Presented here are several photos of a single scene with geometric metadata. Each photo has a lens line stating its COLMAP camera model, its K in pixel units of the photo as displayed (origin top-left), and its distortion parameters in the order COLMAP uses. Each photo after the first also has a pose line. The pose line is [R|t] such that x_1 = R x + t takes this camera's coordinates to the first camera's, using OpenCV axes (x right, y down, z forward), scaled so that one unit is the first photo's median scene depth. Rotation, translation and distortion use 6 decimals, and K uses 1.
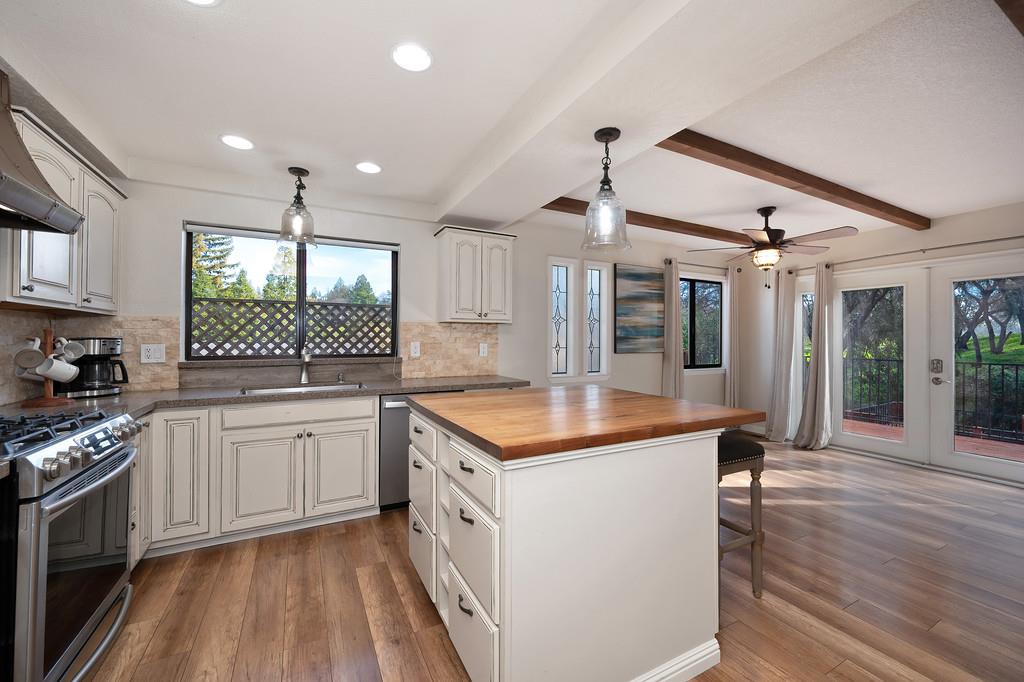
lens RADIAL K [[407.7, 0, 515.8], [0, 407.7, 338.6], [0, 0, 1]] dist [0.001660, -0.000159]
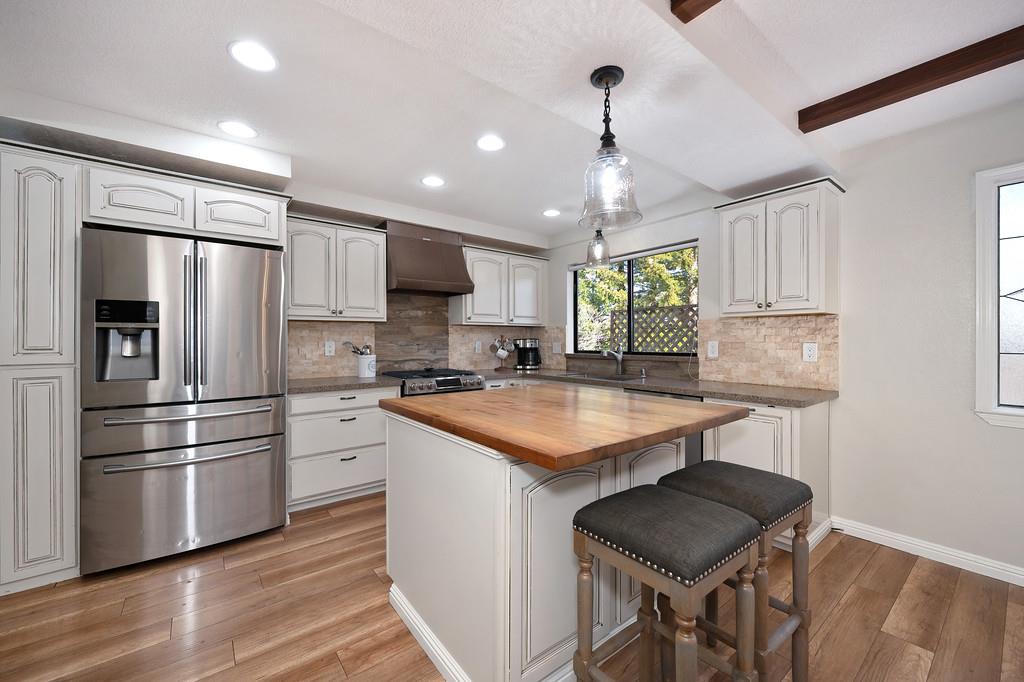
lens RADIAL K [[407.7, 0, 515.6], [0, 407.7, 341.8], [0, 0, 1]] dist [0.001660, -0.000159]
pose [[0.166185, 0.000813, -0.986094, 0.419829], [0.005361, 0.999984, 0.001728, 0.004275], [0.986080, -0.005574, 0.166178, 0.303155]]
